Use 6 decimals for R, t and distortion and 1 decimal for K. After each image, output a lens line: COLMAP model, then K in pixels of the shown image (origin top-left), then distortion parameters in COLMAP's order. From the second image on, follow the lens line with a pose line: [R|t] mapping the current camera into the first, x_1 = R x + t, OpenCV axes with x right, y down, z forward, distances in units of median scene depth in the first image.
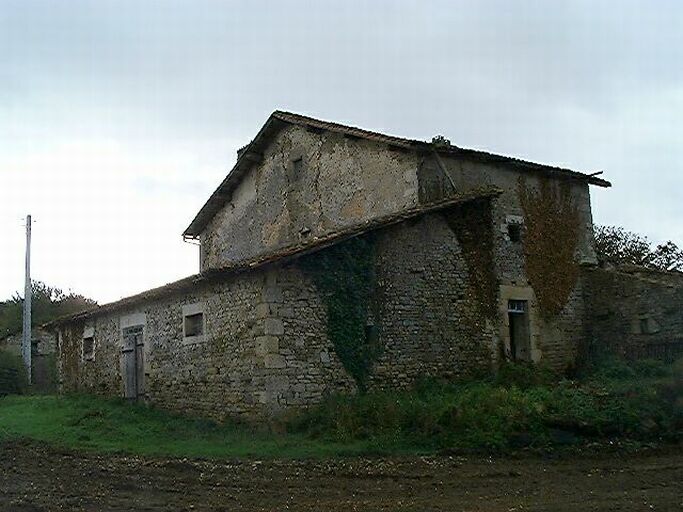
lens RADIAL K [[766.9, 0, 322.8], [0, 766.9, 258.9], [0, 0, 1]] dist [-0.227248, 0.302807]
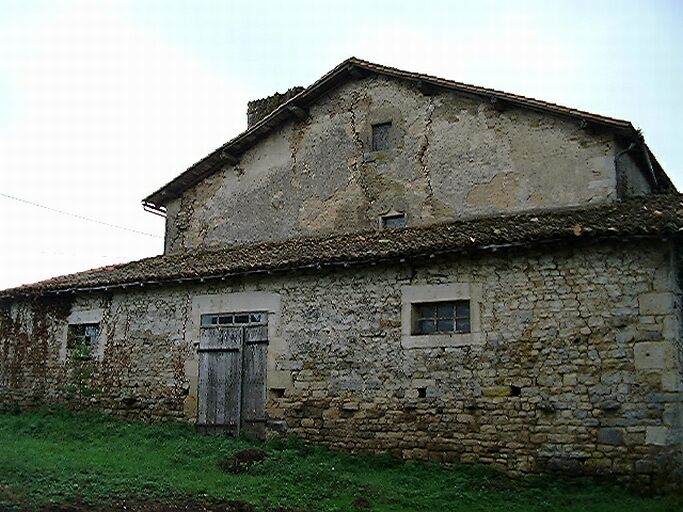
lens RADIAL K [[766.9, 0, 322.8], [0, 766.9, 258.9], [0, 0, 1]] dist [-0.227248, 0.302807]
pose [[0.916838, 0.140603, 0.373683, -0.436130], [-0.123145, 0.989894, -0.070321, 0.082140], [-0.379794, 0.018456, 0.924887, 0.385065]]
